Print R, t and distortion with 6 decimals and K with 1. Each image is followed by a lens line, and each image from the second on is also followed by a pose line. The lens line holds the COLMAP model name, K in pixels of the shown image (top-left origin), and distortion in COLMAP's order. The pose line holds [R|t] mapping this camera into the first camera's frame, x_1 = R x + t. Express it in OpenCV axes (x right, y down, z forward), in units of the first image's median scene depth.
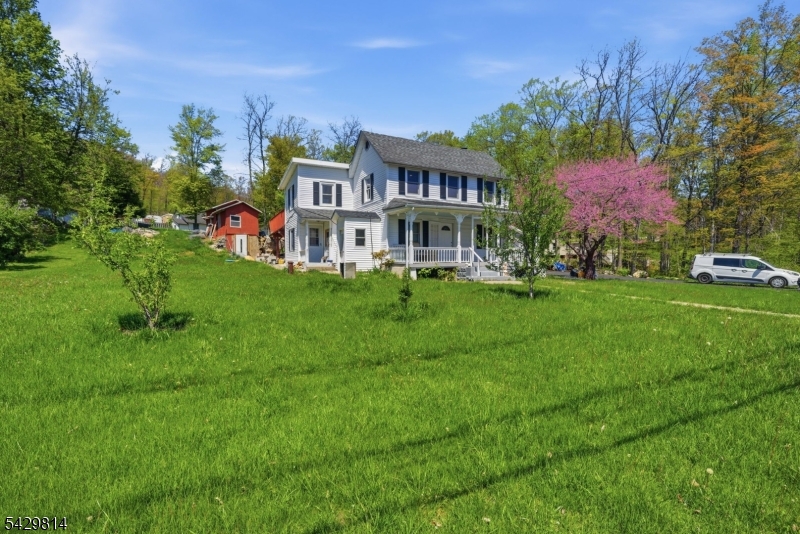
lens RADIAL K [[397.2, 0, 398.8], [0, 397.2, 261.1], [0, 0, 1]] dist [-0.004130, -0.000035]
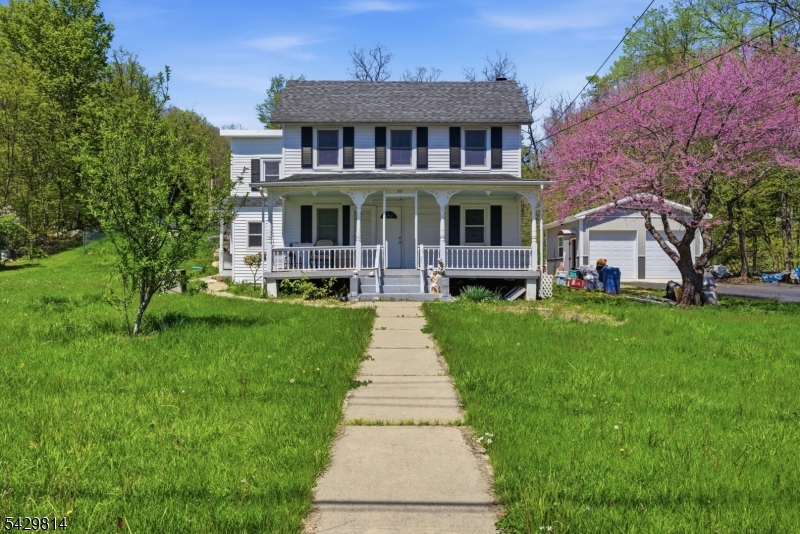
lens RADIAL K [[508.2, 0, 397.2], [0, 508.2, 268.8], [0, 0, 1]] dist [0.060986, 0.002778]
pose [[0.877085, -0.000517, -0.480334, 0.535824], [0.002511, 0.999991, 0.003510, -0.000693], [0.480328, -0.004285, 0.877078, 0.311685]]
